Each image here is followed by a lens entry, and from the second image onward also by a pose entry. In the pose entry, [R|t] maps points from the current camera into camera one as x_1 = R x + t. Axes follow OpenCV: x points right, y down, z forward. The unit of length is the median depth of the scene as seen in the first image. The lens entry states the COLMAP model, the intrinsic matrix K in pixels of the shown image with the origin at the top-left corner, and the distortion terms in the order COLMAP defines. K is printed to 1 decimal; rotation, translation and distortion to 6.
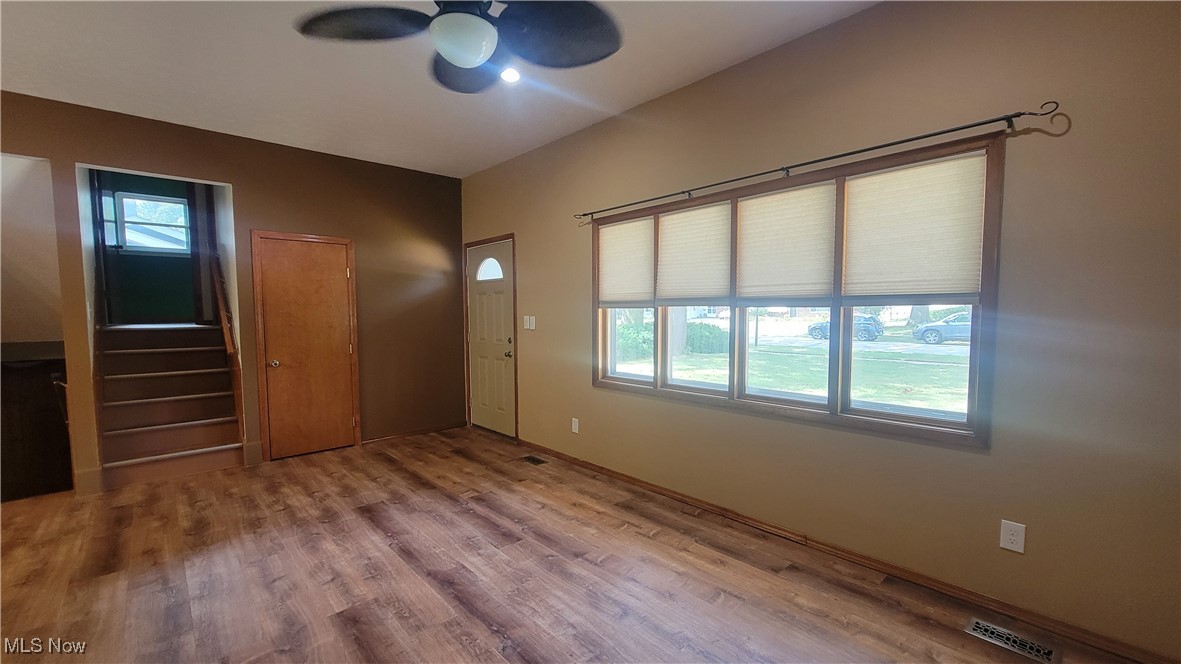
lens RADIAL K [[482.4, 0, 594.2], [0, 482.4, 342.4], [0, 0, 1]] dist [-0.004103, 0.002562]
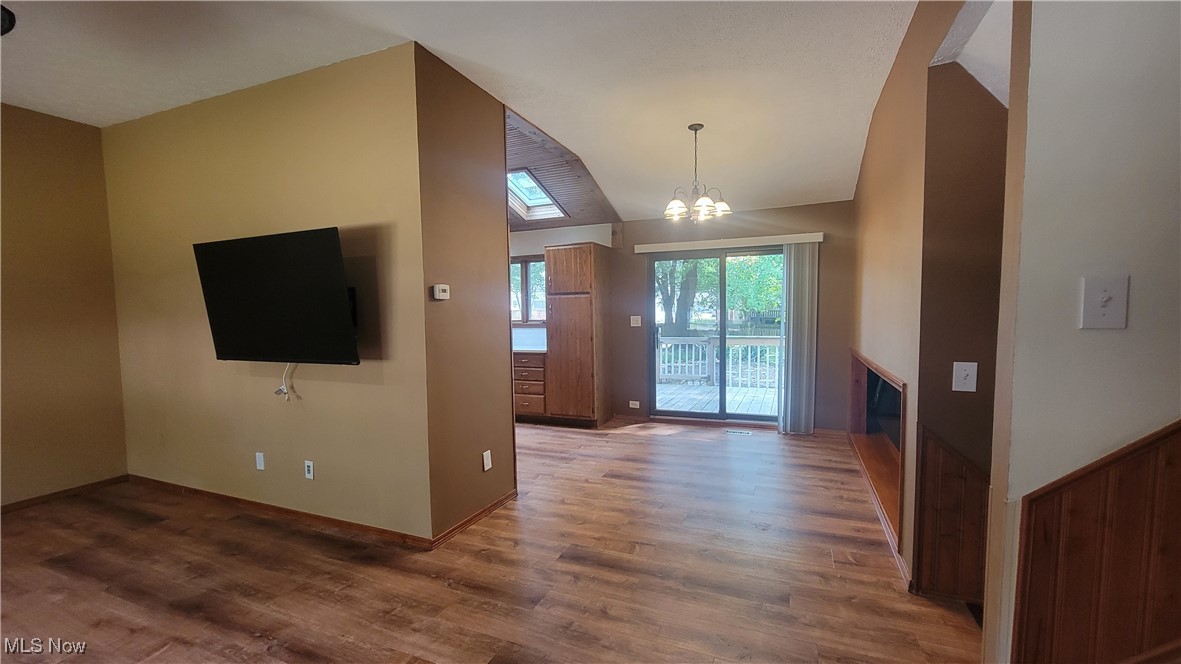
lens RADIAL K [[482.4, 0, 595.1], [0, 482.4, 342.3], [0, 0, 1]] dist [-0.004103, 0.002562]
pose [[-0.906668, 0.050310, -0.418834, -0.617170], [-0.008454, 0.990496, 0.137279, -0.082253], [0.421760, 0.128007, -0.897626, 1.189254]]
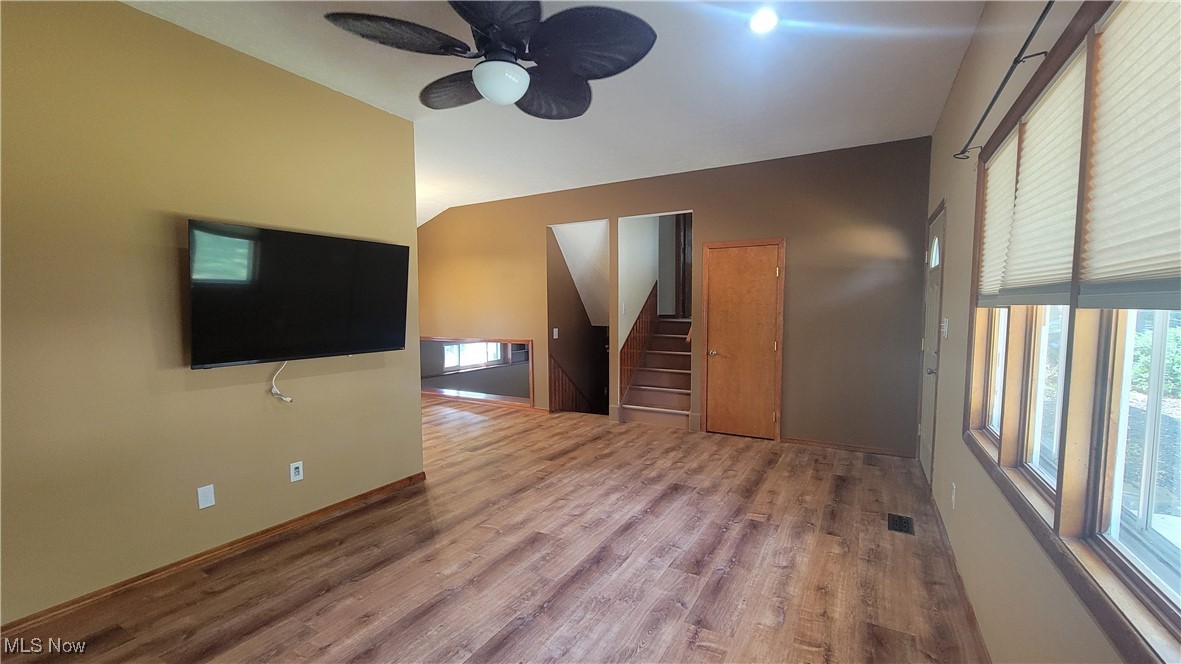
lens RADIAL K [[482.4, 0, 597.8], [0, 482.4, 337.0], [0, 0, 1]] dist [-0.004103, 0.002562]
pose [[0.309402, 0.061429, -0.948945, 0.471525], [-0.064397, 0.996974, 0.043542, -0.034839], [0.948748, 0.047637, 0.312421, 0.429429]]
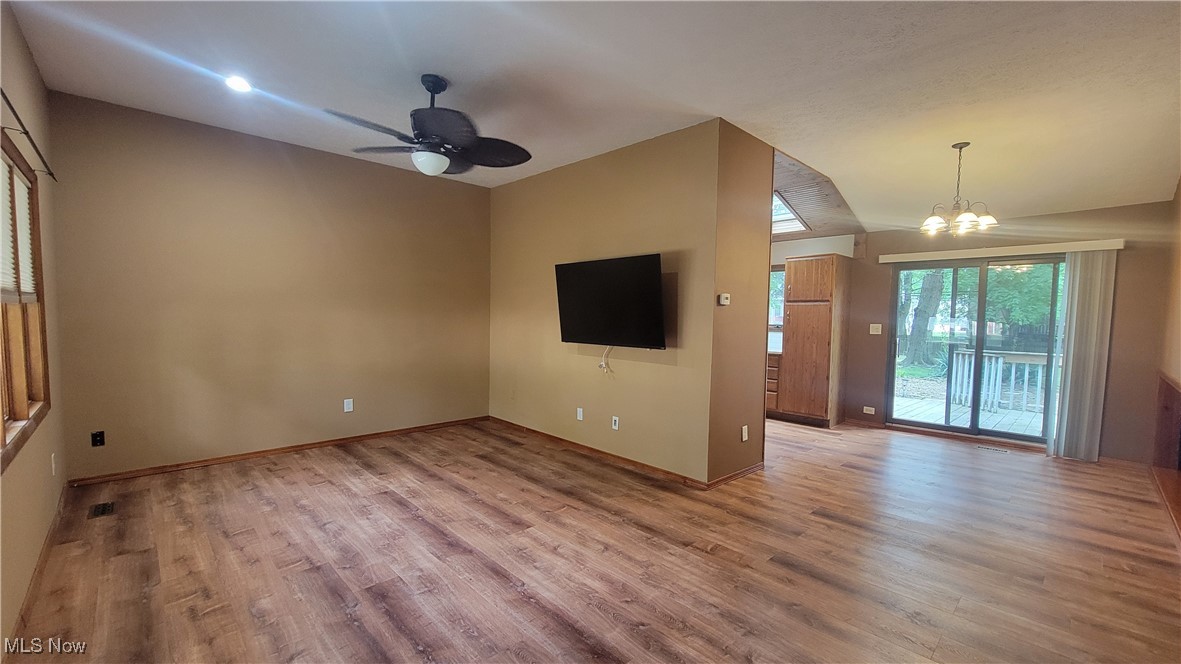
lens RADIAL K [[482.4, 0, 596.0], [0, 482.4, 341.8], [0, 0, 1]] dist [-0.004103, 0.002562]
pose [[-0.999650, -0.006839, -0.025564, -0.415414], [-0.010132, 0.991331, 0.131000, -0.096340], [0.024447, 0.131213, -0.991053, 1.414554]]
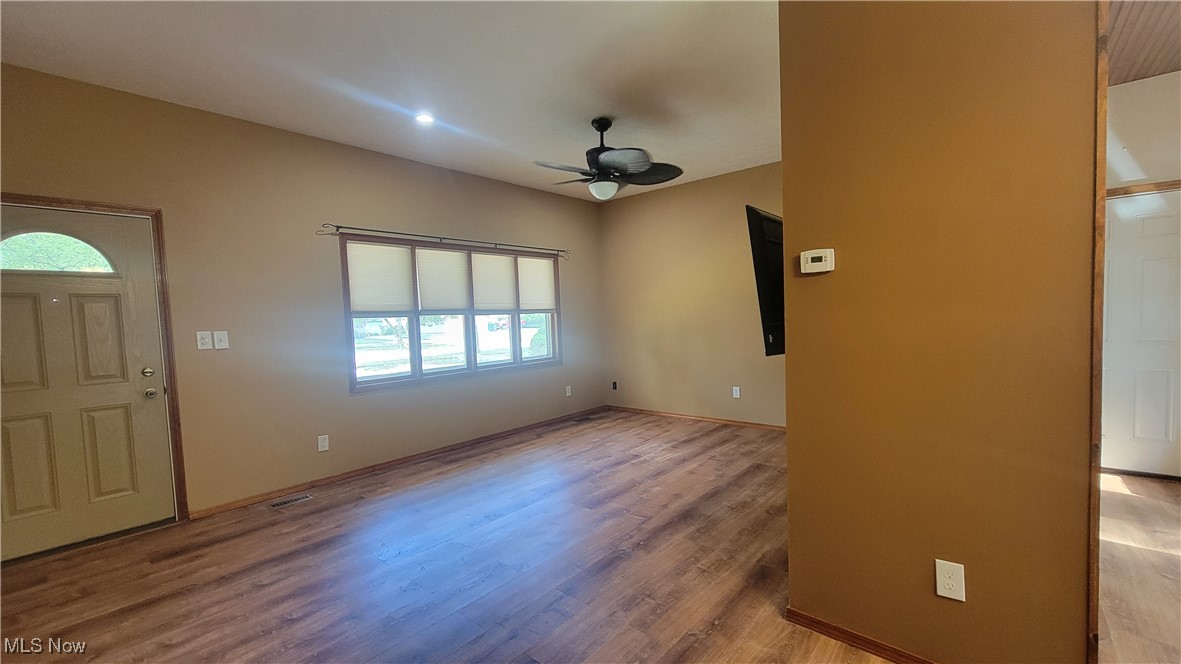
lens RADIAL K [[482.4, 0, 592.8], [0, 482.4, 339.4], [0, 0, 1]] dist [-0.004103, 0.002562]
pose [[-0.112975, -0.033416, 0.993036, -1.220776], [0.106317, 0.993290, 0.045520, -0.018255], [-0.987893, 0.110719, -0.108664, 0.667546]]
